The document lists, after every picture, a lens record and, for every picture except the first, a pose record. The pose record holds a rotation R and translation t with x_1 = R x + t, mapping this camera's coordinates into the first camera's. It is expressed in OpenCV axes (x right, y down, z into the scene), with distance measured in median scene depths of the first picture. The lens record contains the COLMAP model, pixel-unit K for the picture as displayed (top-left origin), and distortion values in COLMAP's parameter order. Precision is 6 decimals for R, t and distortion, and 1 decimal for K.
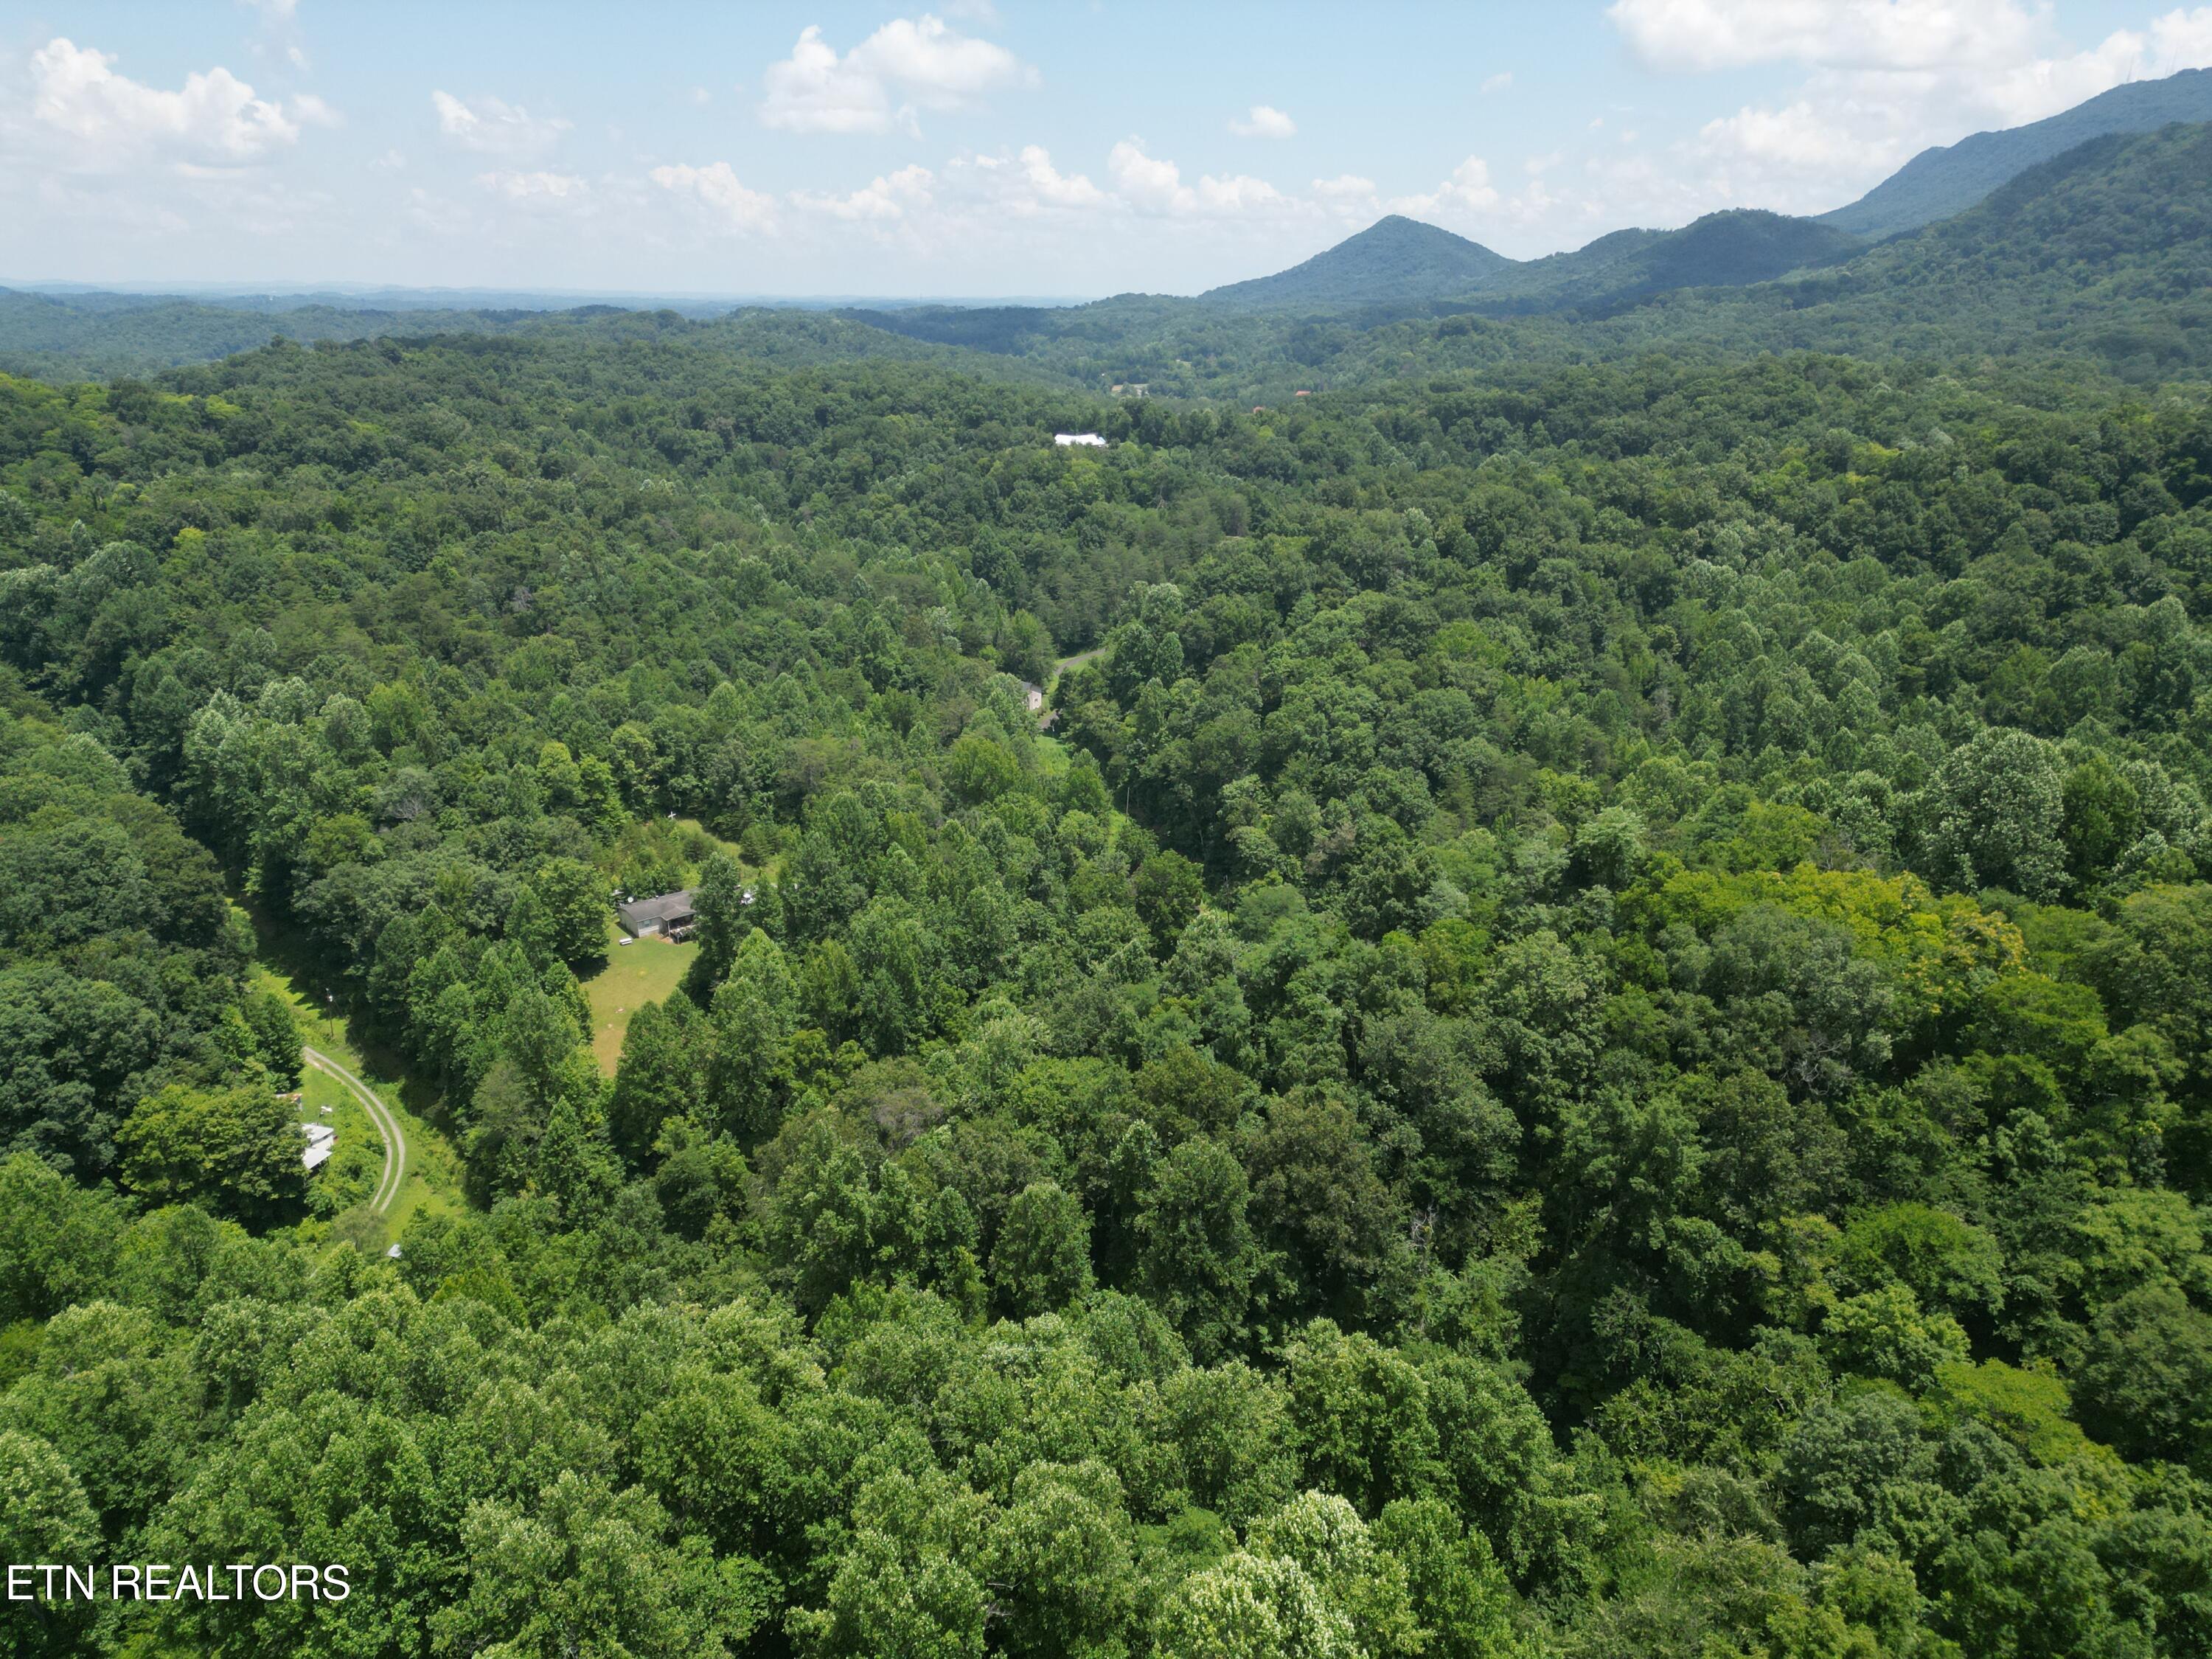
lens RADIAL K [[1511.9, 0, 1106.0], [0, 1511.9, 829.5], [0, 0, 1]] dist [0.074854, -0.076061]
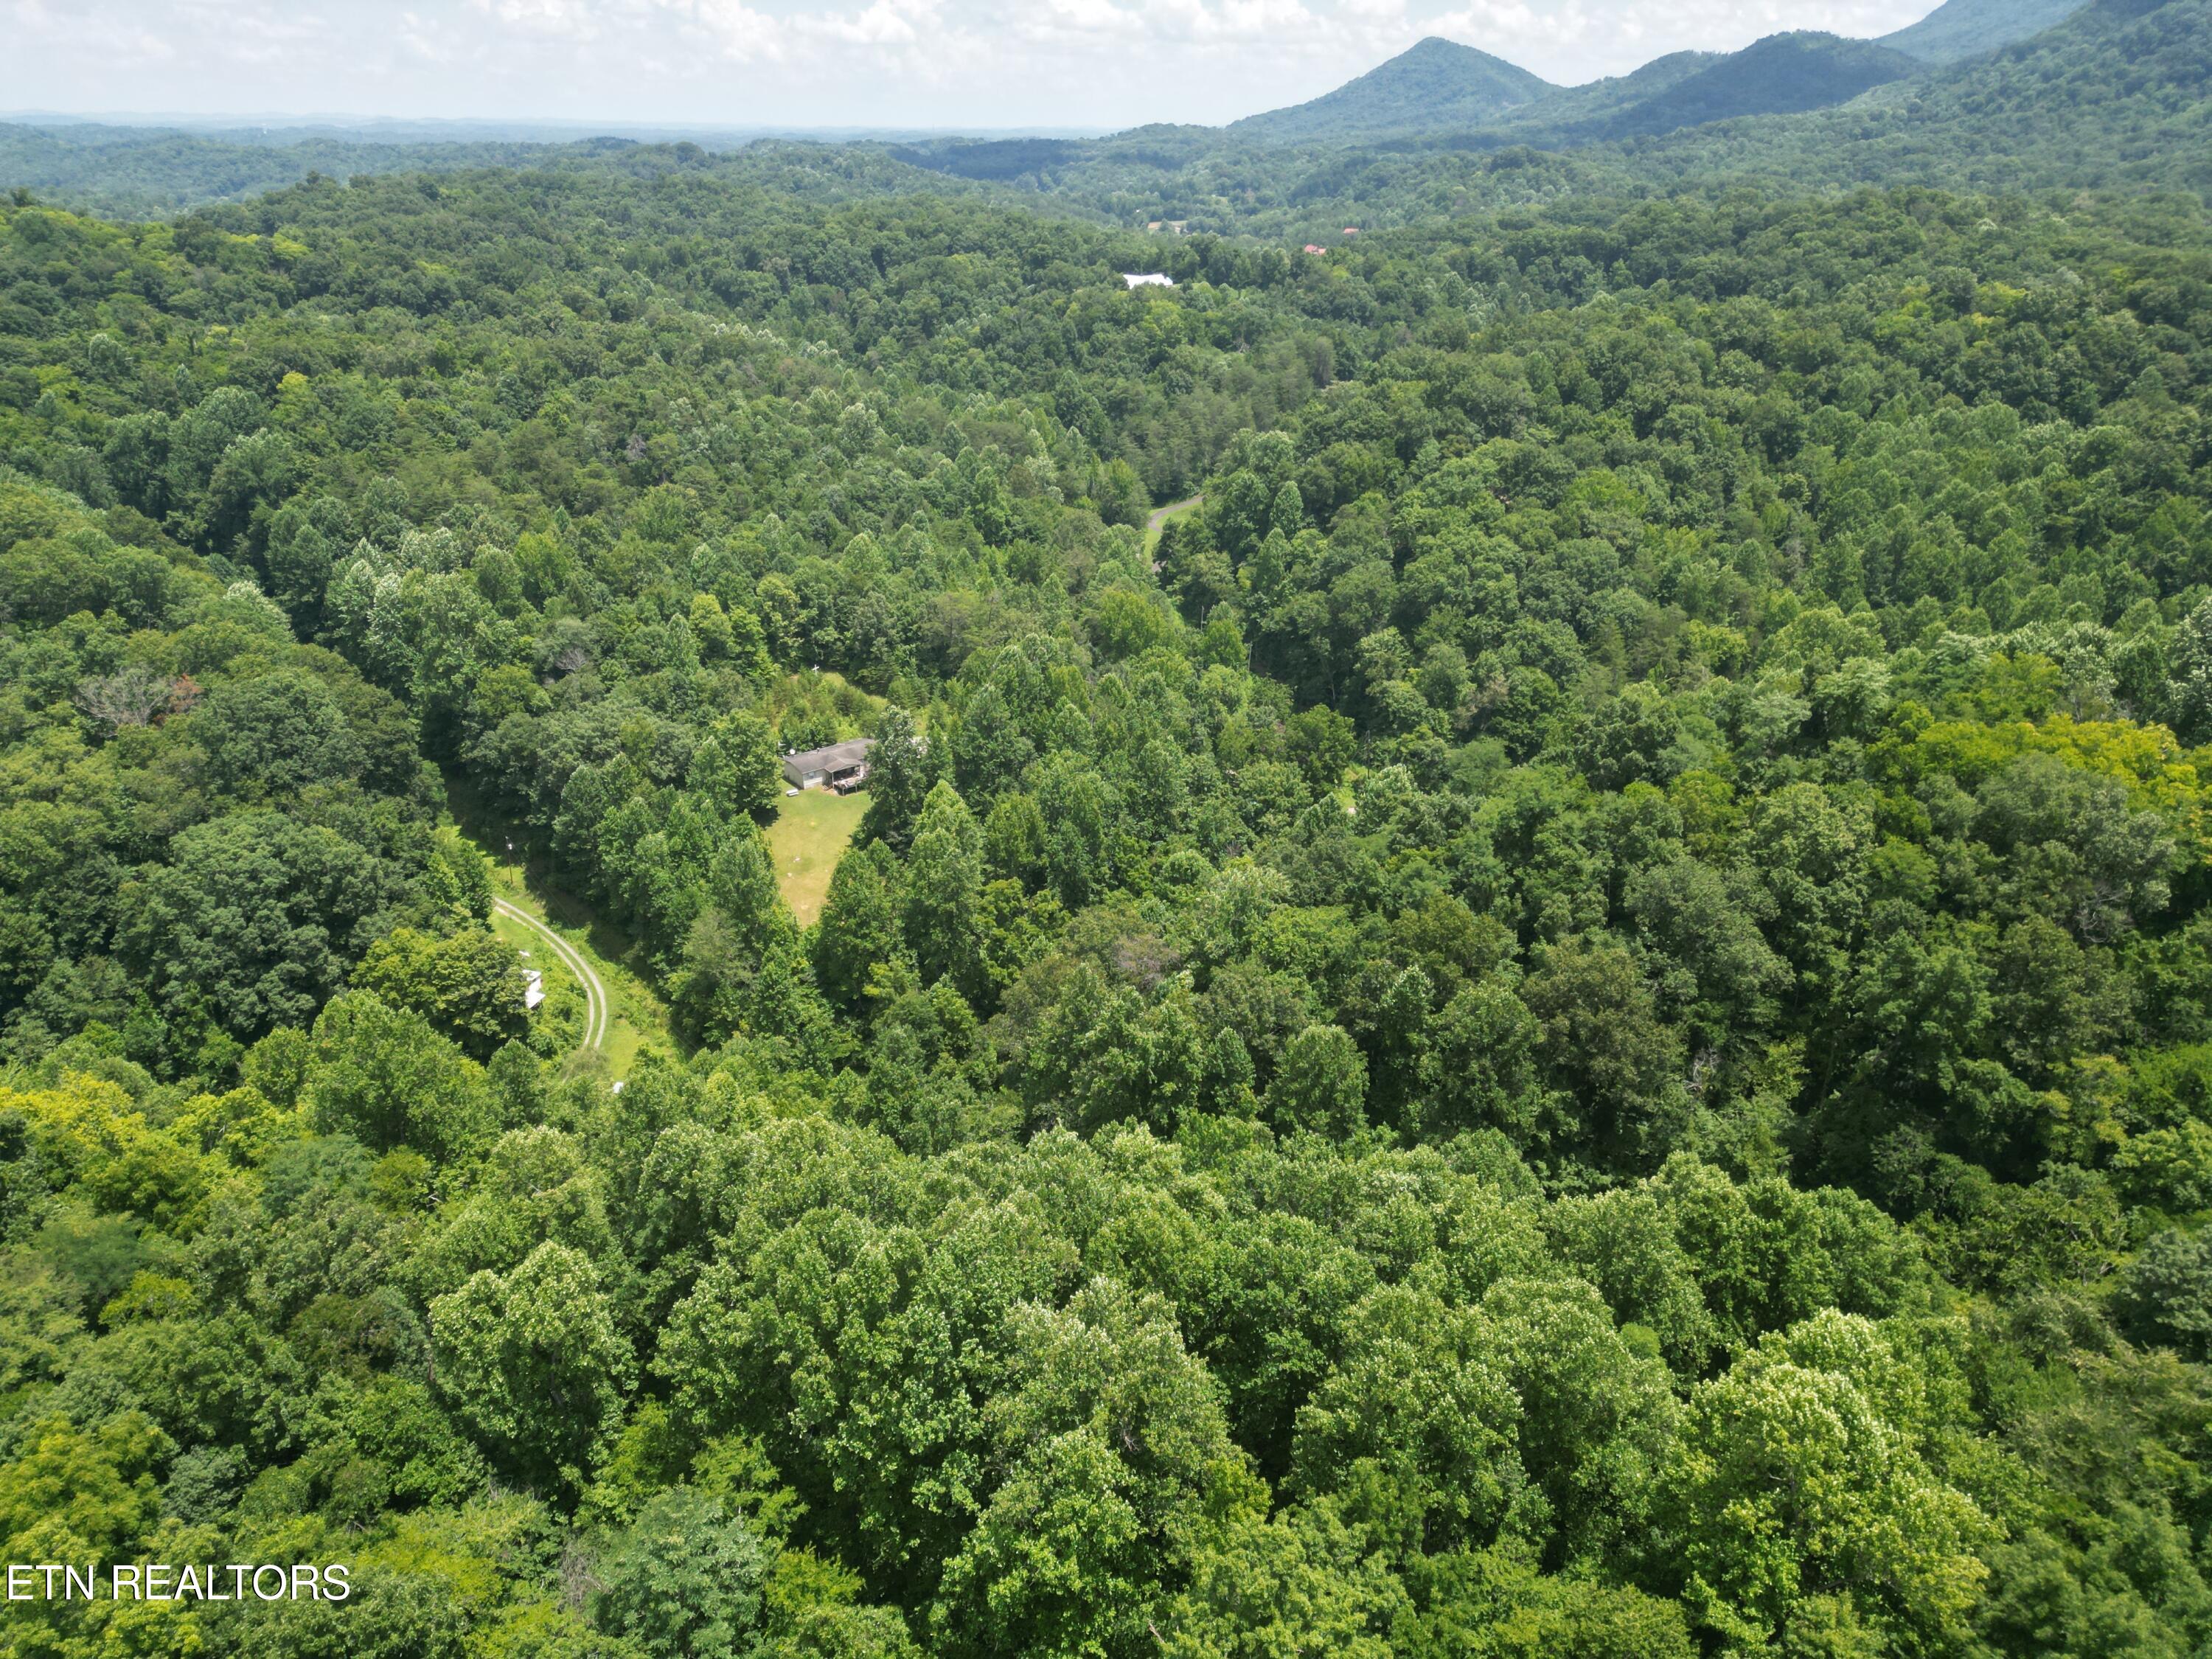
lens RADIAL K [[1517.3, 0, 1106.0], [0, 1517.3, 829.5], [0, 0, 1]] dist [0.053403, -0.042095]
pose [[0.999963, 0.002226, -0.008269, -0.085083], [-0.001443, 0.995613, 0.093554, 0.002557], [0.008441, -0.093538, 0.995580, -0.004956]]
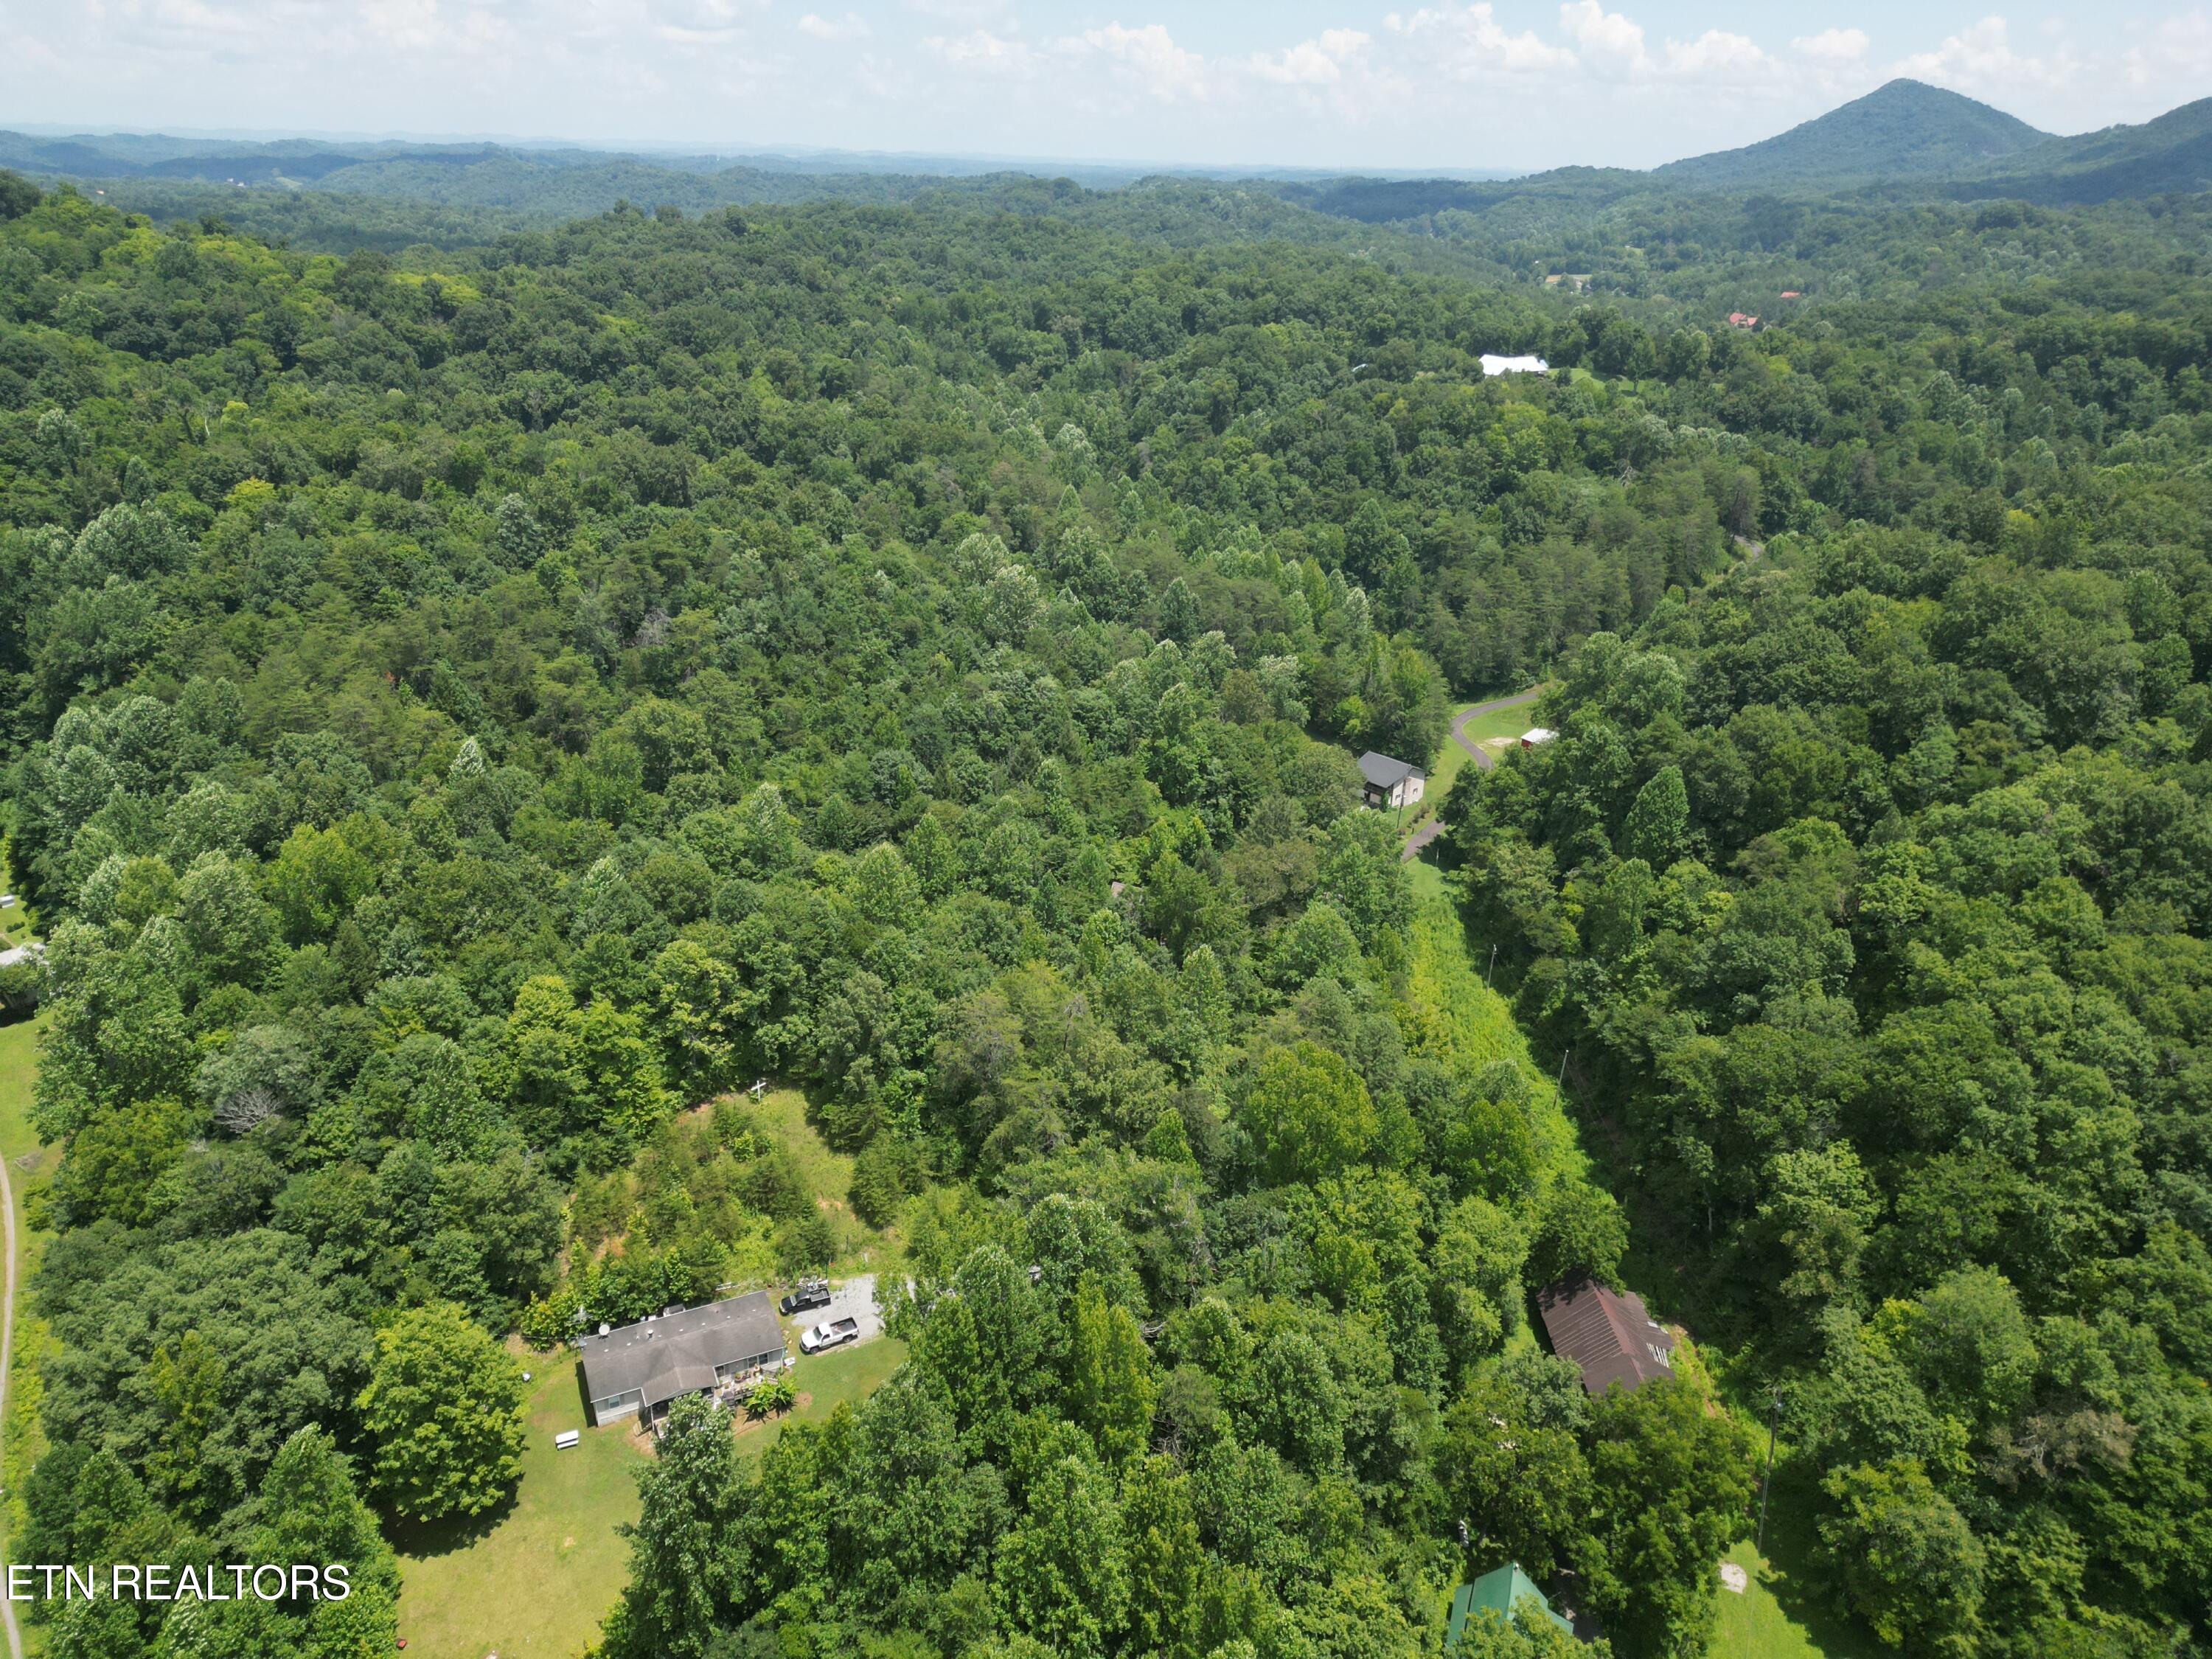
lens RADIAL K [[1511.9, 0, 1106.0], [0, 1511.9, 829.5], [0, 0, 1]] dist [0.074854, -0.076061]
pose [[0.967704, 0.117756, -0.222894, -0.041198], [-0.101215, 0.991289, 0.084272, -0.168963], [0.230876, -0.058990, 0.971193, 0.479698]]
